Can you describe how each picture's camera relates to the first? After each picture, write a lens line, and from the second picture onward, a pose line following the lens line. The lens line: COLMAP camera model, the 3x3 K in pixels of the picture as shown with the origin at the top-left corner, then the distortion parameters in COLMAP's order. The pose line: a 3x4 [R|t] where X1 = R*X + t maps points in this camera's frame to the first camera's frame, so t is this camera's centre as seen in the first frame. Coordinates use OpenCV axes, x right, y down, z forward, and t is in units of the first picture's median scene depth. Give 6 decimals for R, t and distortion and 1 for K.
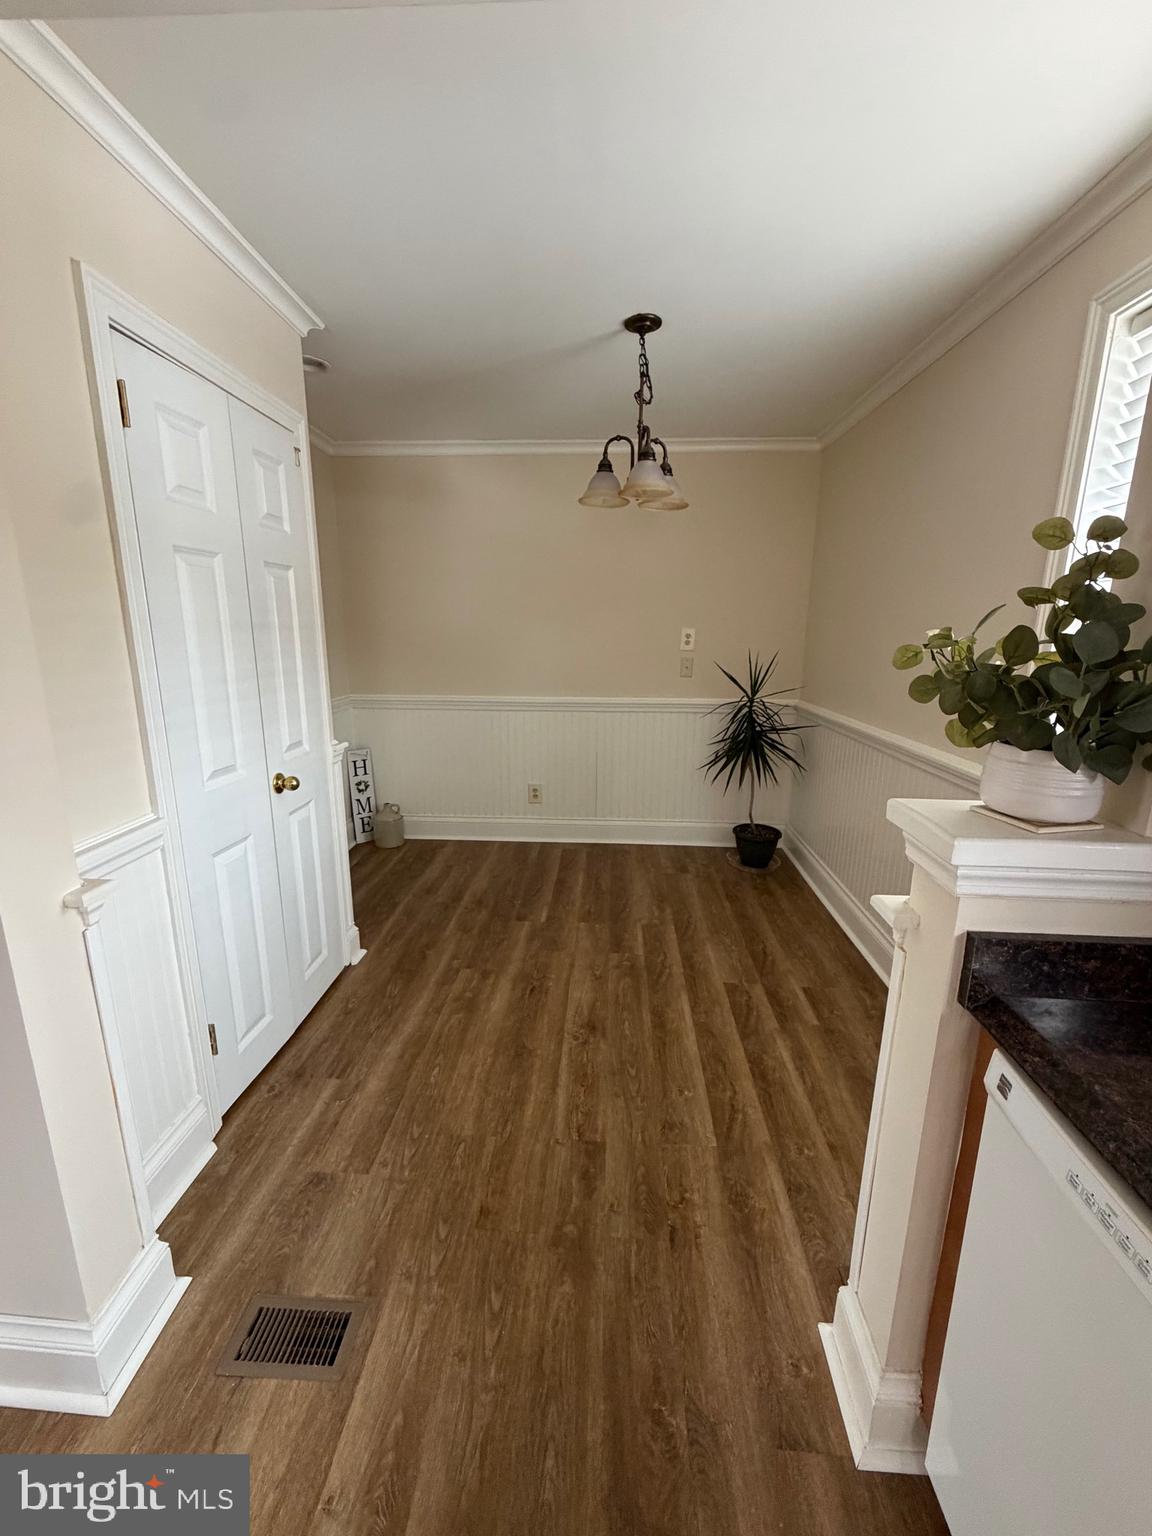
lens RADIAL K [[611.8, 0, 575.4], [0, 611.8, 764.3], [0, 0, 1]] dist [0.001017, 0.000008]
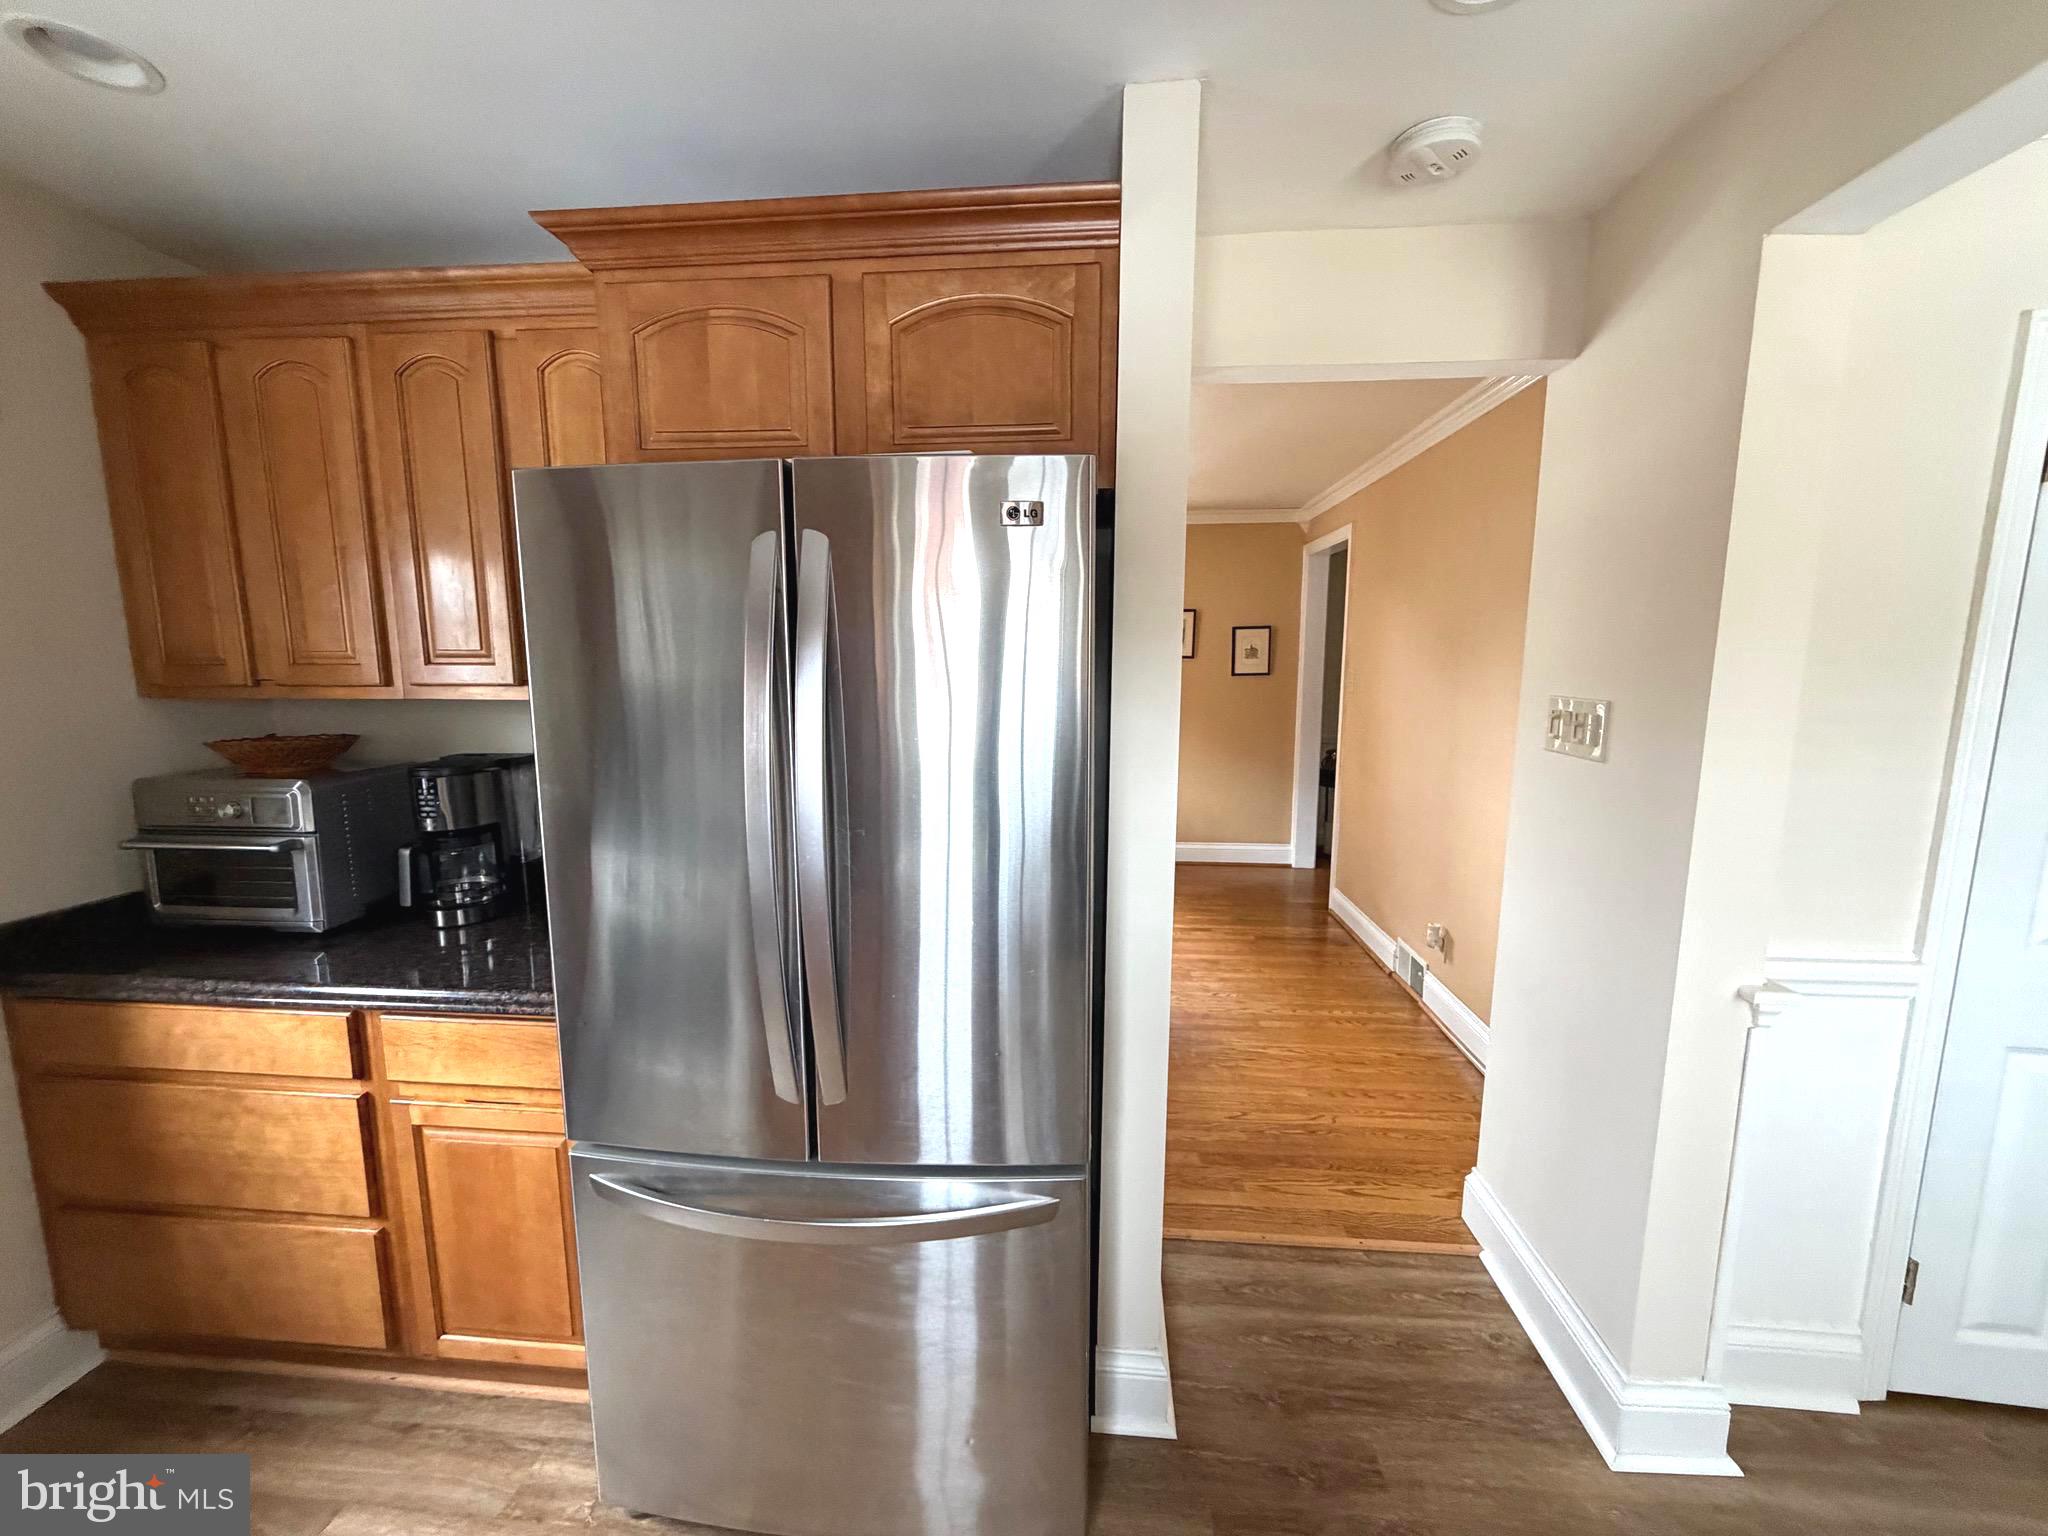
lens RADIAL K [[809.7, 0, 1024.0], [0, 809.7, 768.0], [0, 0, 1]] dist [0.001212, 0.000174]
pose [[-0.037992, 0.129210, -0.990889, 0.308956], [-0.225210, 0.964986, 0.134468, -0.029239], [0.973569, 0.228267, -0.007562, -0.147451]]
